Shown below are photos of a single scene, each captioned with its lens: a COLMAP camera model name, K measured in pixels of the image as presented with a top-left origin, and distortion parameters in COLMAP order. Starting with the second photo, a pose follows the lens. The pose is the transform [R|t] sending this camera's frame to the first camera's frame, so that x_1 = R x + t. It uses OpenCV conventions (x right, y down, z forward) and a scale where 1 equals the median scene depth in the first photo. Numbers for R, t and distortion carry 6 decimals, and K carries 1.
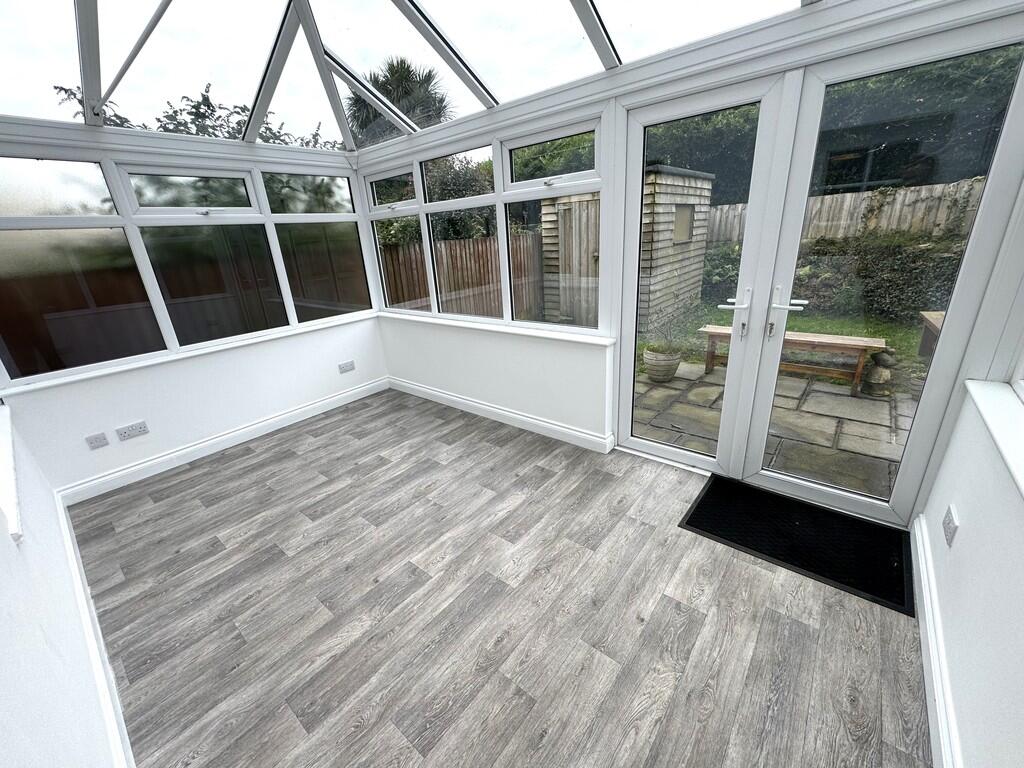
lens RADIAL K [[408.8, 0, 508.7], [0, 408.8, 384.4], [0, 0, 1]] dist [-0.003235, 0.000926]
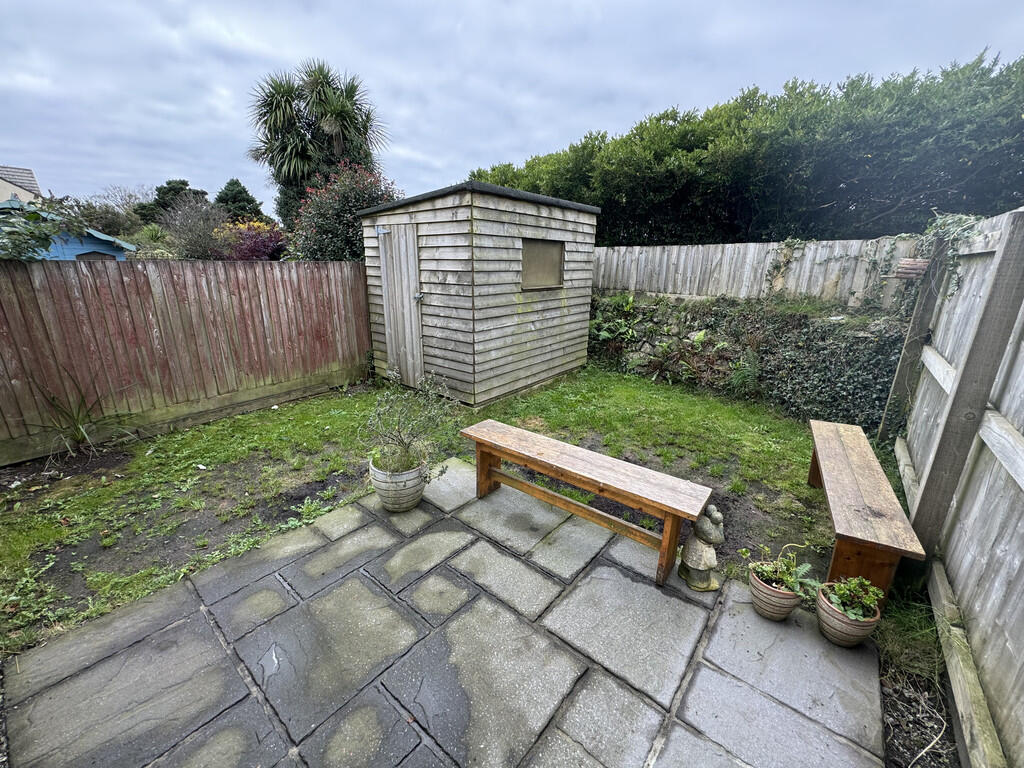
lens RADIAL K [[408.8, 0, 512.9], [0, 408.8, 381.5], [0, 0, 1]] dist [-0.003235, 0.000926]
pose [[0.996855, 0.068644, 0.039596, 0.407524], [-0.065768, 0.995385, -0.069874, -0.134631], [-0.044210, 0.067050, 0.996770, 0.289501]]
